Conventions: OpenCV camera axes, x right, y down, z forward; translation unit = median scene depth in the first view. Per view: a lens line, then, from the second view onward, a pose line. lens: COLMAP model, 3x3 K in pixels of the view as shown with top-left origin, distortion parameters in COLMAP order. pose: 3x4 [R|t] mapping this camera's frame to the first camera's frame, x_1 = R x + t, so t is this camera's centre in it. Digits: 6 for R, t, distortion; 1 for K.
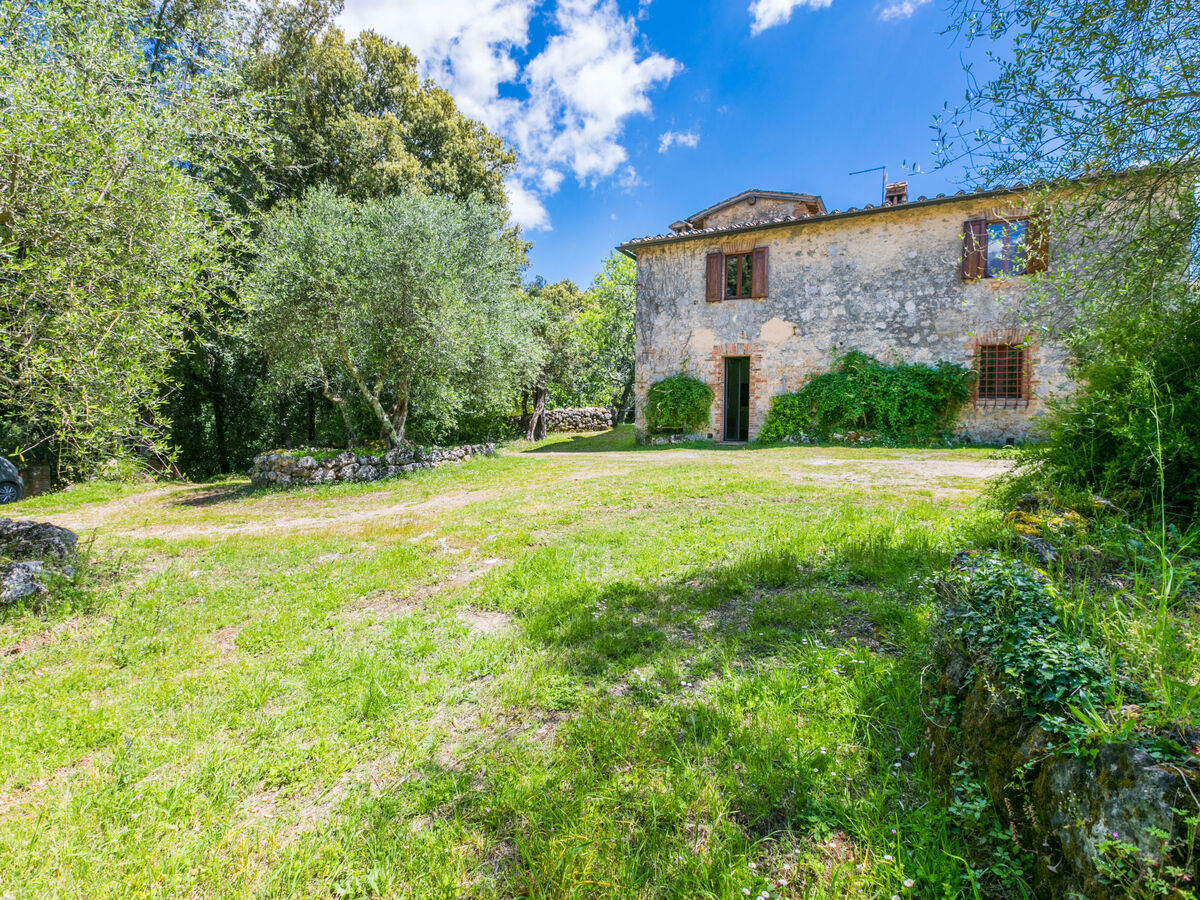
lens RADIAL K [[608.6, 0, 598.6], [0, 608.6, 447.7], [0, 0, 1]] dist [0.013752, 0.001341]
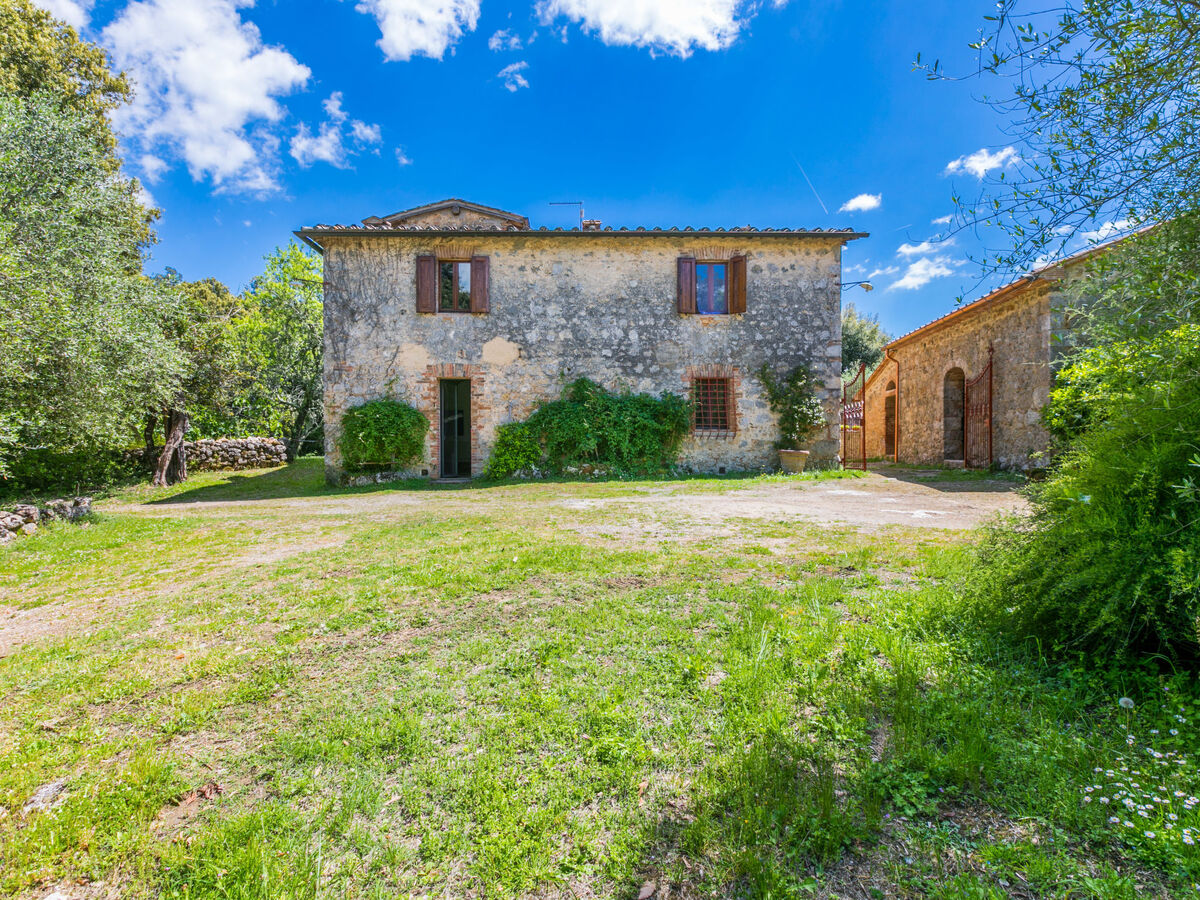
lens RADIAL K [[607.8, 0, 596.3], [0, 607.8, 448.5], [0, 0, 1]] dist [0.002303, 0.001770]
pose [[0.871500, -0.012488, 0.490236, -0.021416], [0.033352, 0.998870, -0.033844, -0.017305], [-0.489260, 0.045845, 0.870932, 0.171763]]
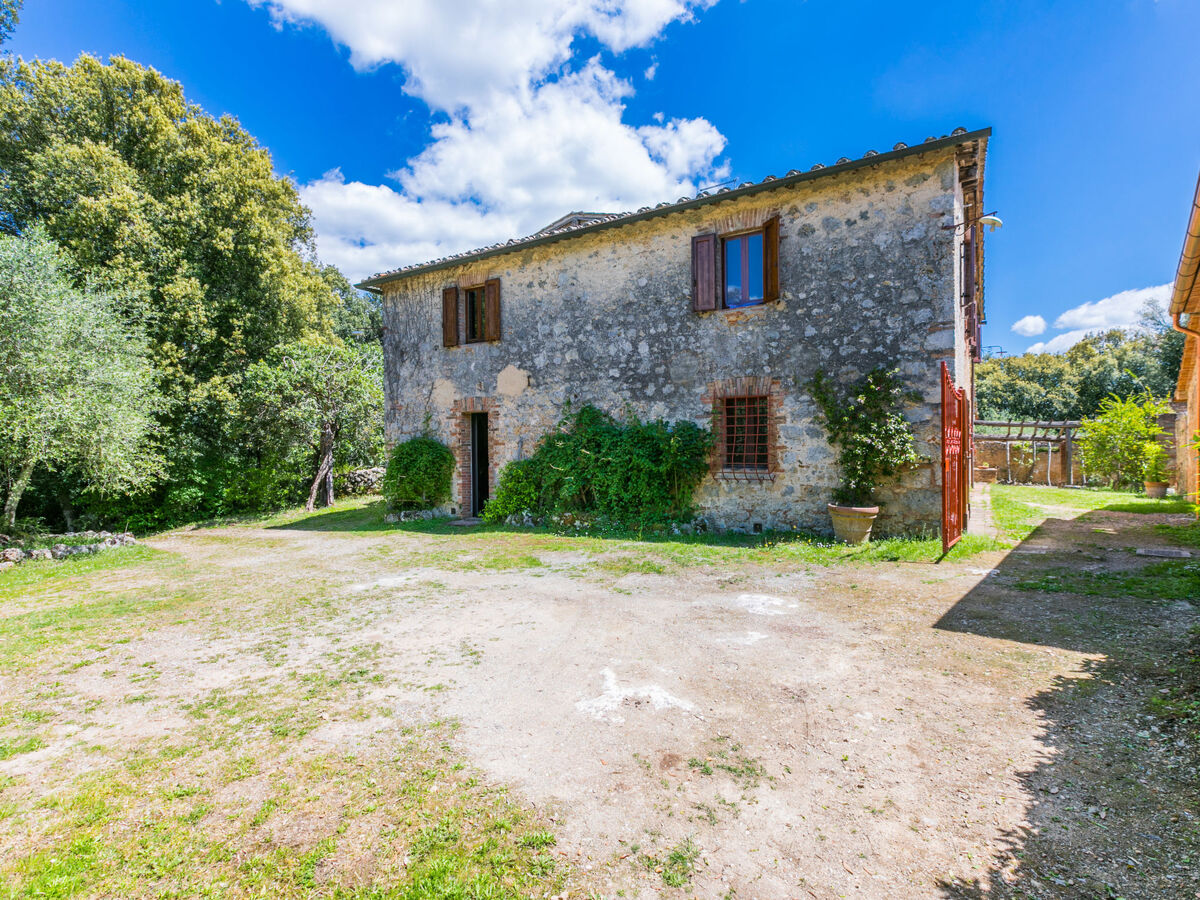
lens RADIAL K [[607.8, 0, 596.3], [0, 607.8, 448.5], [0, 0, 1]] dist [0.002303, 0.001770]
pose [[0.997391, -0.022376, -0.068628, 0.459574], [0.019106, 0.998668, -0.047937, -0.064343], [0.069610, 0.046500, 0.996490, 0.222125]]
